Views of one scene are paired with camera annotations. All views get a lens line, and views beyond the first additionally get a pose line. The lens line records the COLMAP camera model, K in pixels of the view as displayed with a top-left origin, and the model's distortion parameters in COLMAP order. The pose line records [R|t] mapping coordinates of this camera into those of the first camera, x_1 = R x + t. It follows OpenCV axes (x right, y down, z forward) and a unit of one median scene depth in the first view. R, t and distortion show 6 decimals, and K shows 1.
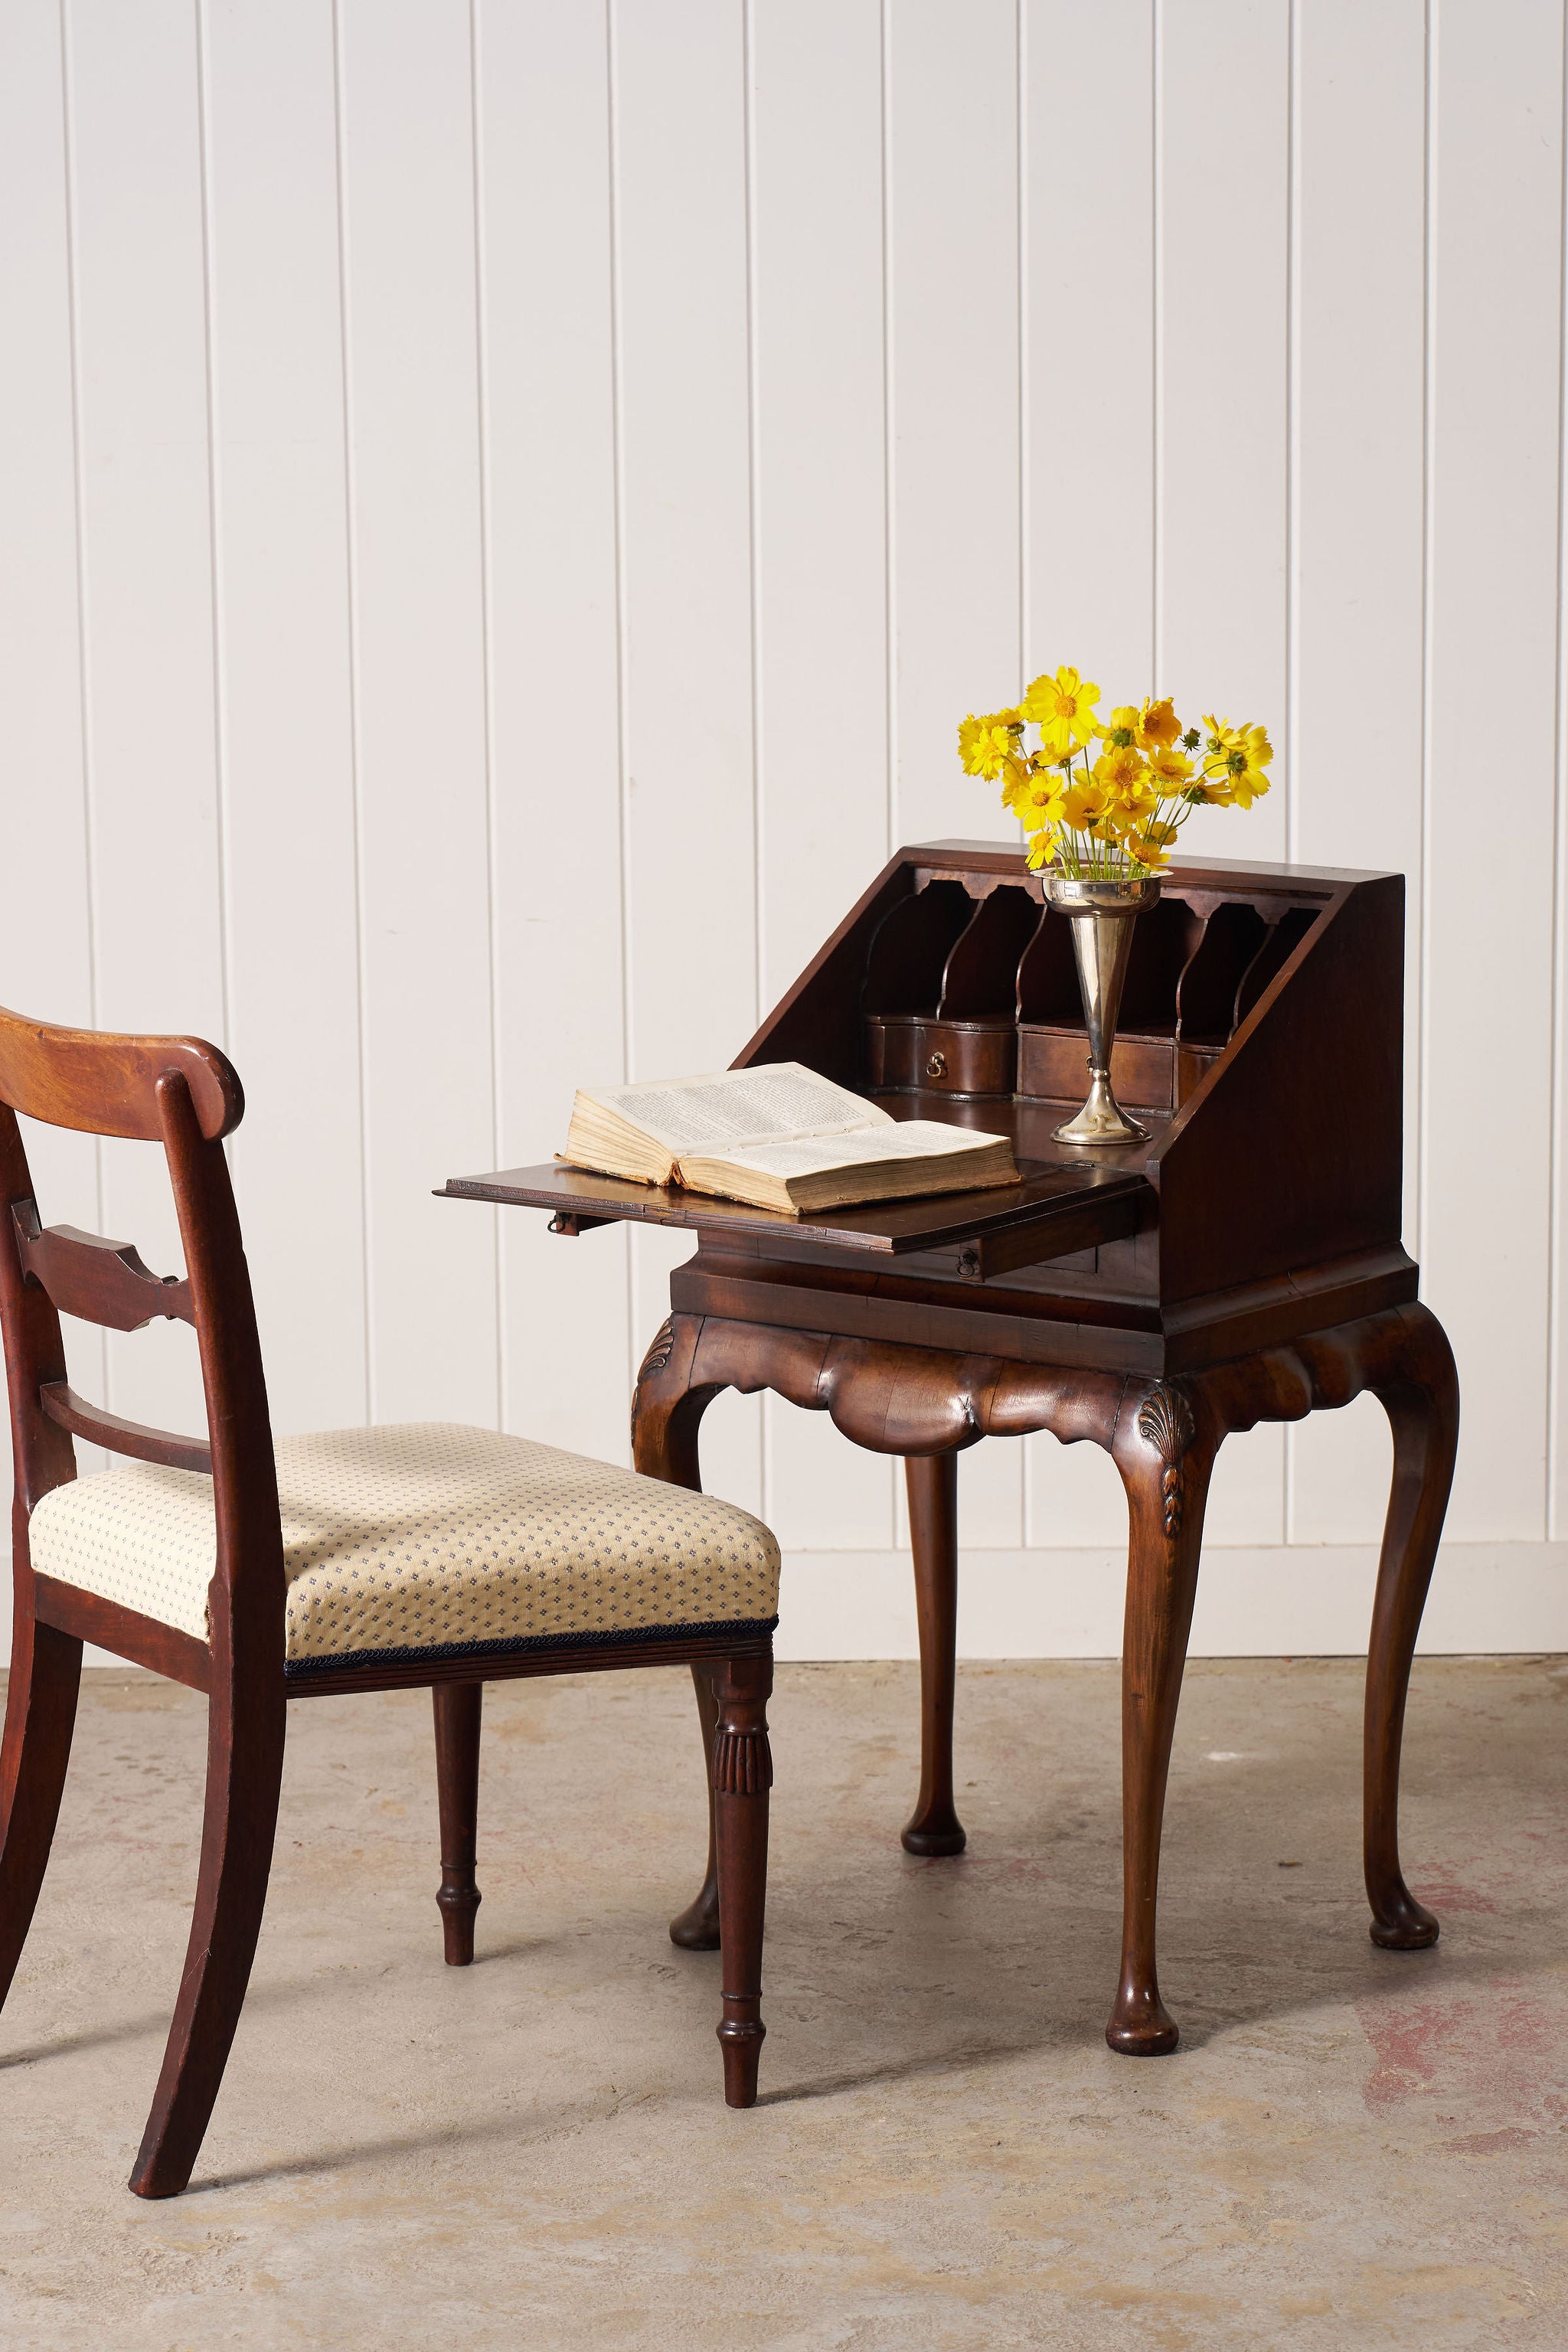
lens RADIAL K [[5739.4, 0, 789.4], [0, 5739.4, 1177.9], [0, 0, 1]] dist [0.032005, 0.000000]
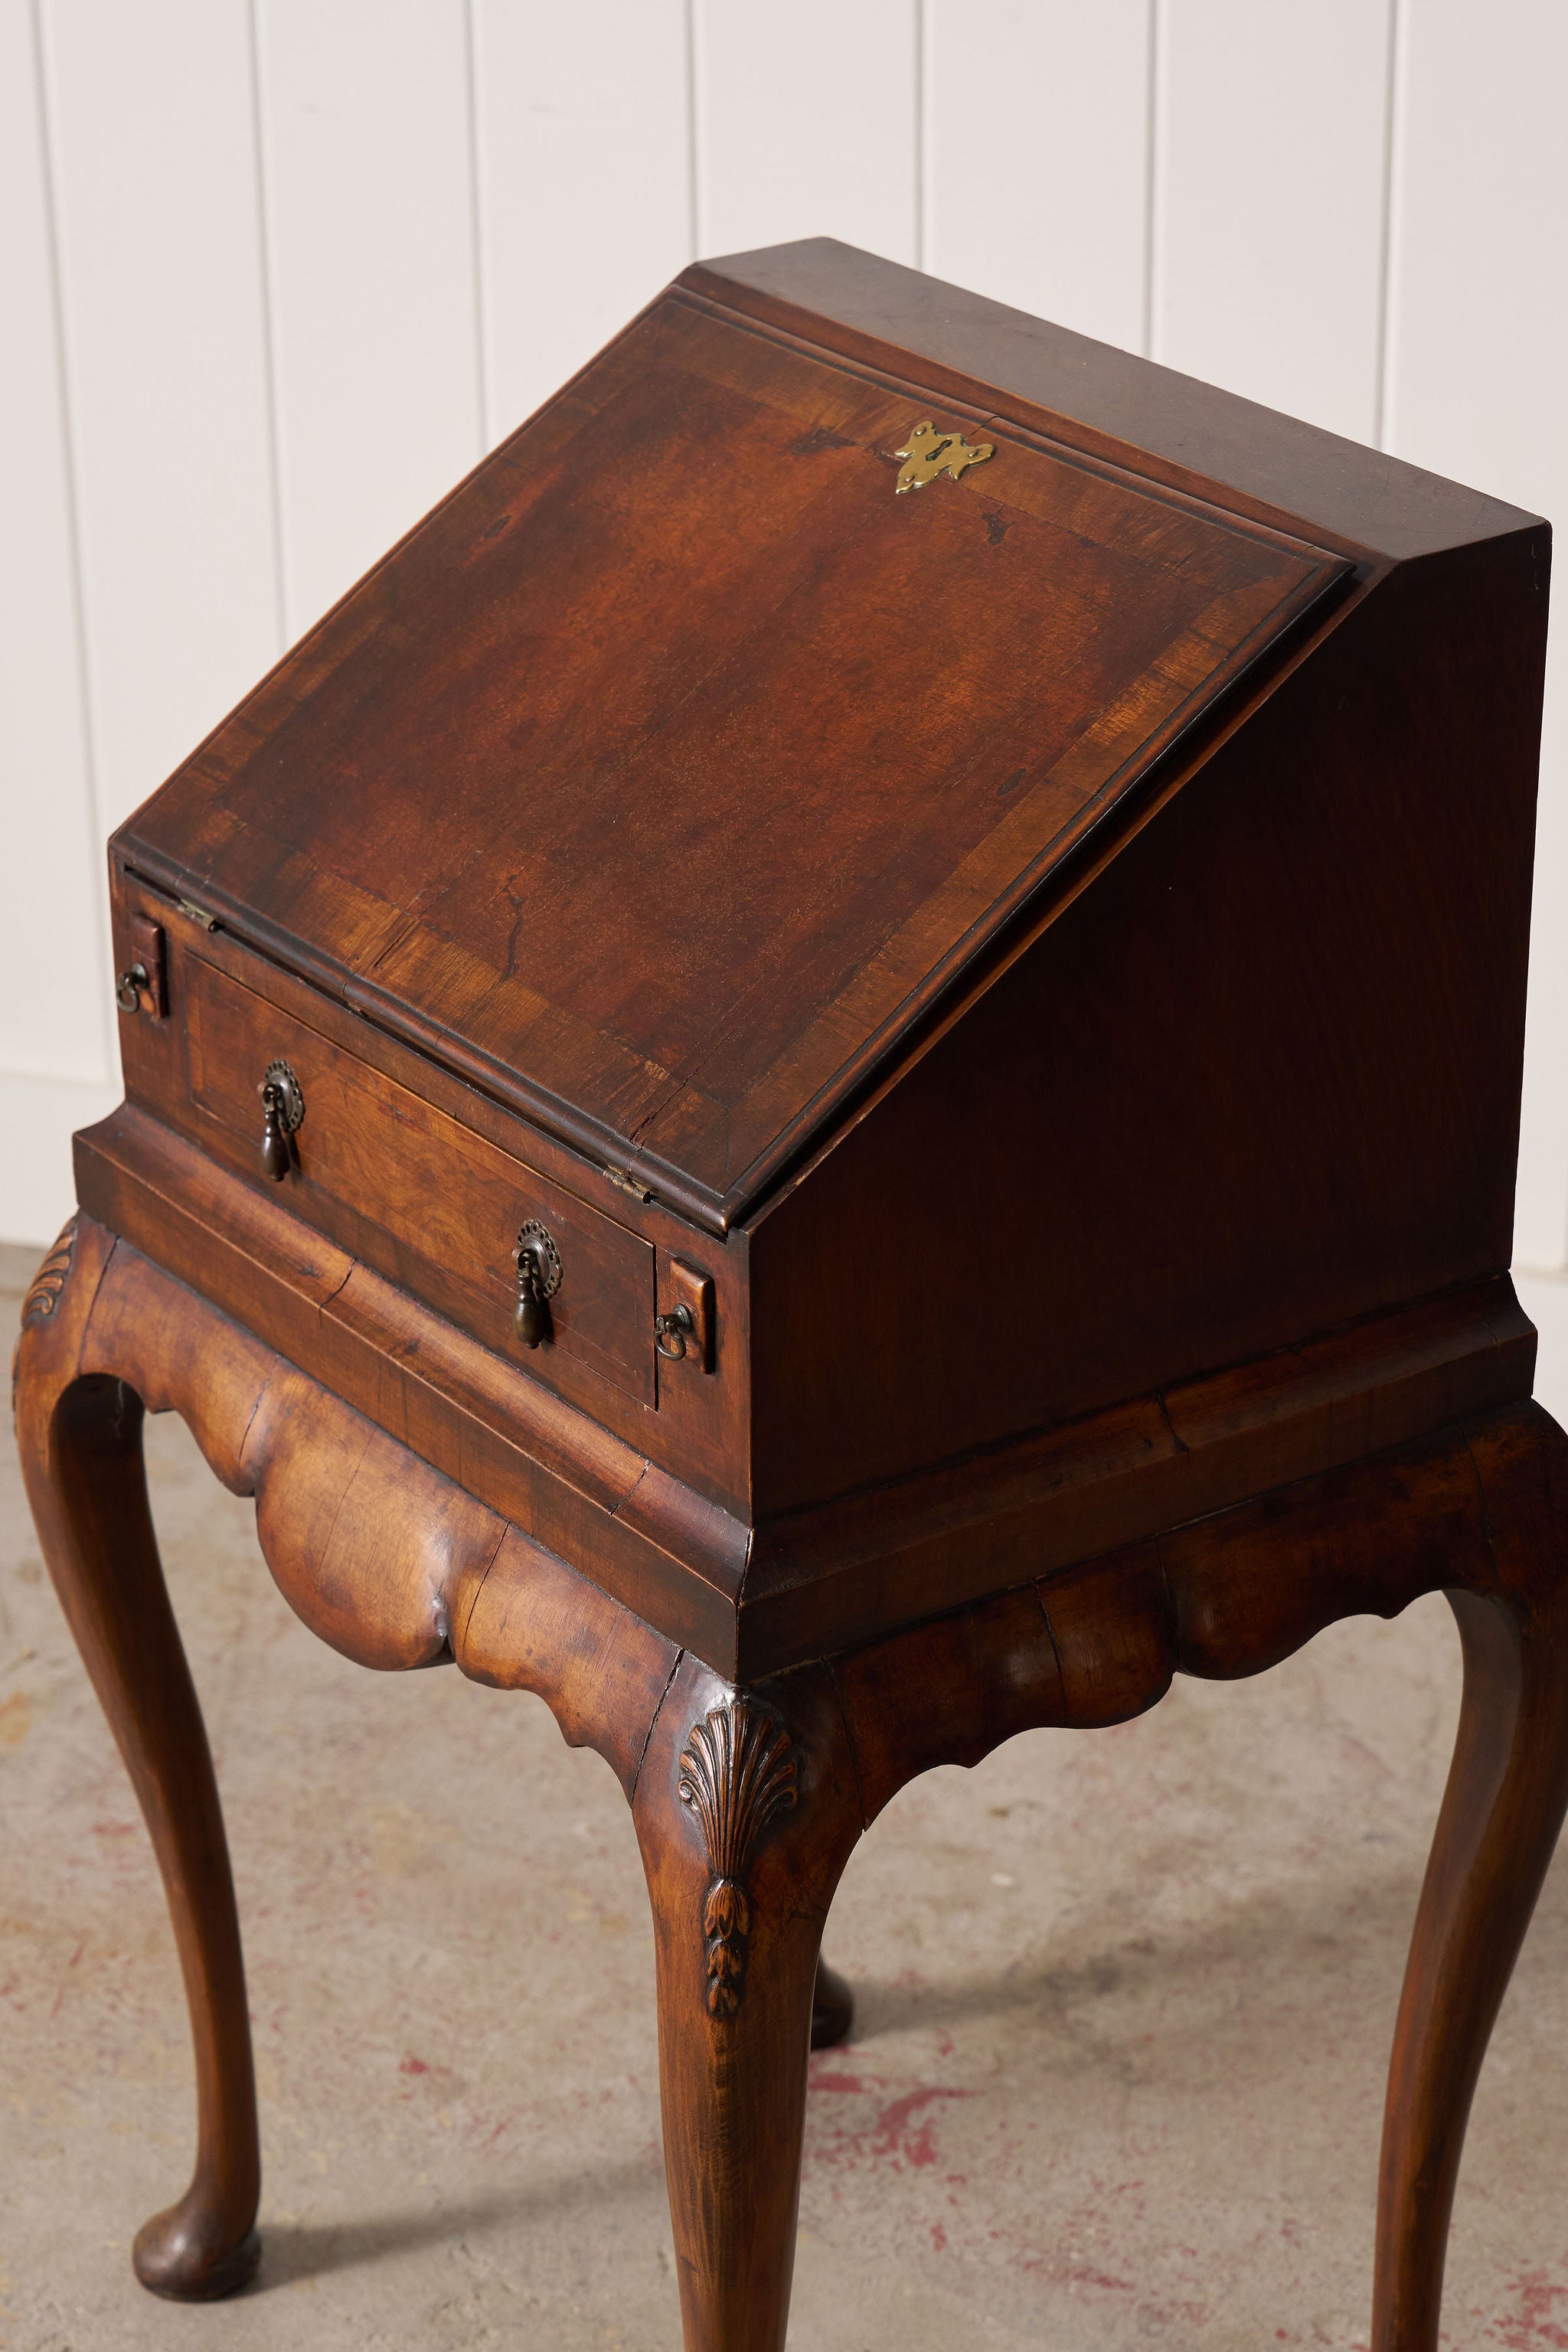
lens RADIAL K [[5739.4, 0, 803.0], [0, 5739.4, 1197.3], [0, 0, 1]] dist [0.032005, 0.000000]
pose [[0.954075, 0.134984, -0.267431, 0.169562], [-0.057010, 0.958226, 0.280272, -0.118552], [0.294092, -0.252154, 0.921915, 0.532026]]
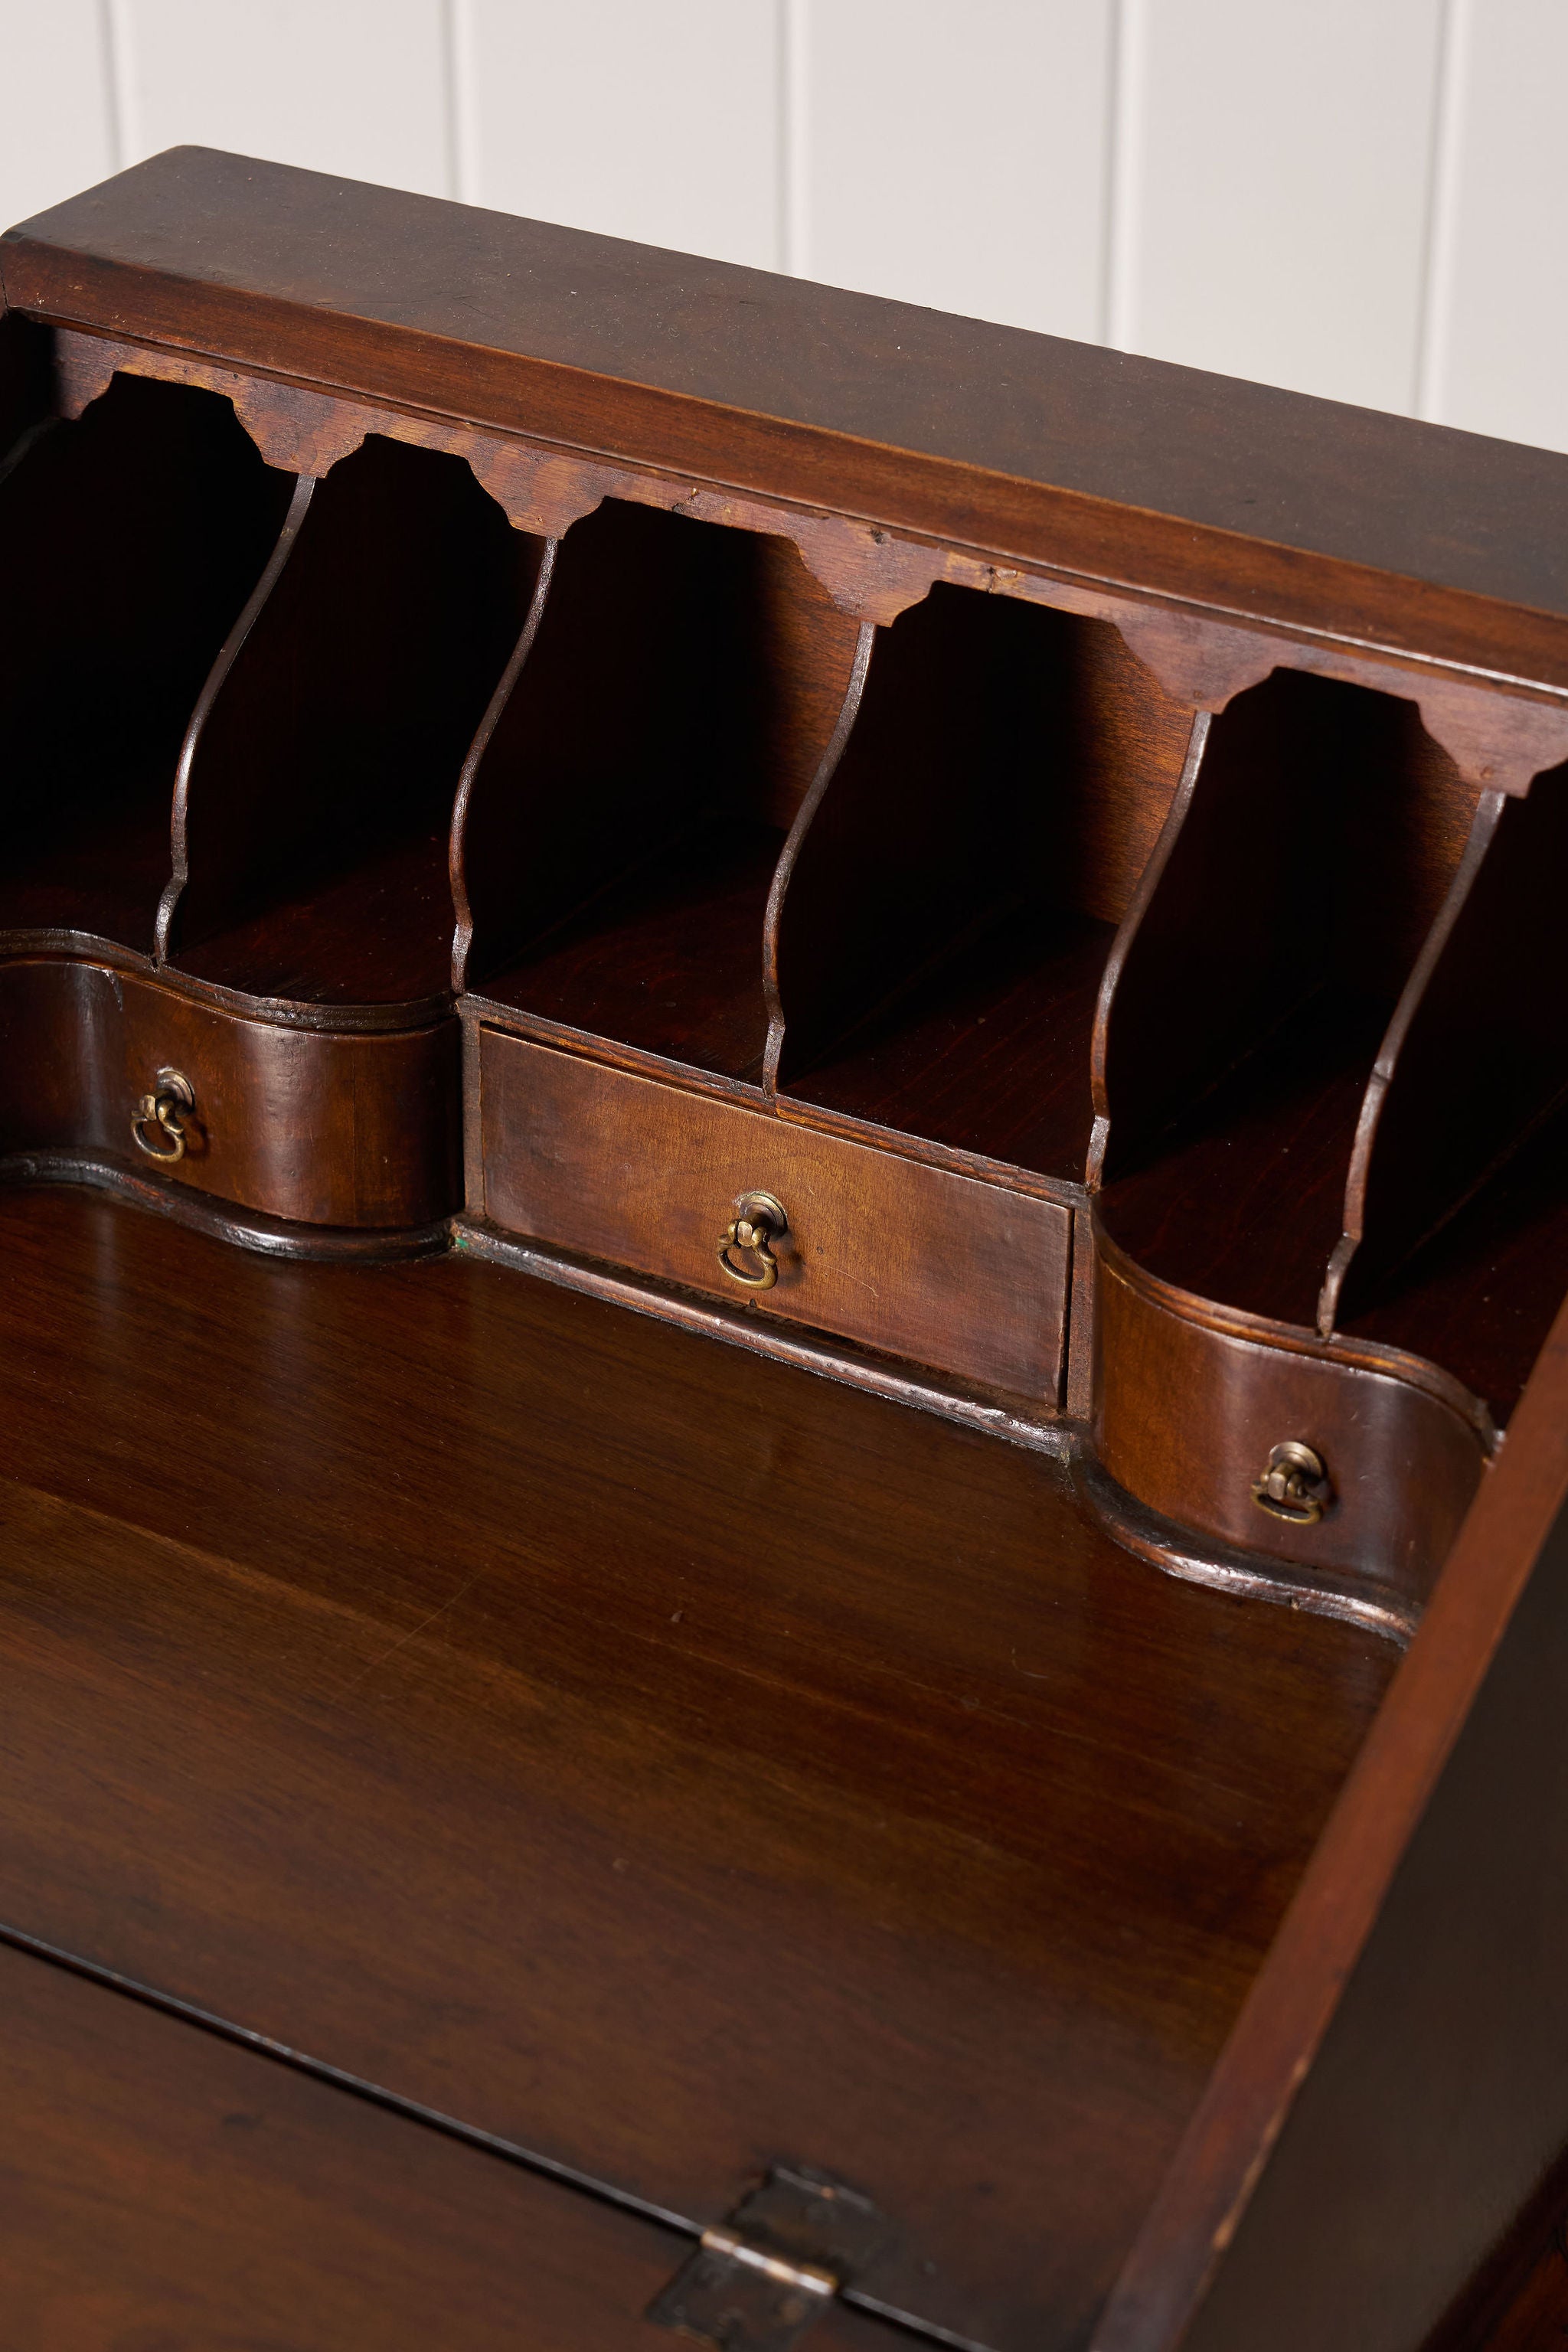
lens RADIAL K [[4993.7, 0, 807.5], [0, 4993.7, 1189.2], [0, 0, 1]] dist [-0.027338, 0.000000]
pose [[0.993900, -0.046285, 0.100099, 0.031479], [0.005379, 0.926931, 0.375194, -0.103069], [-0.110151, -0.372367, 0.921526, 0.763972]]
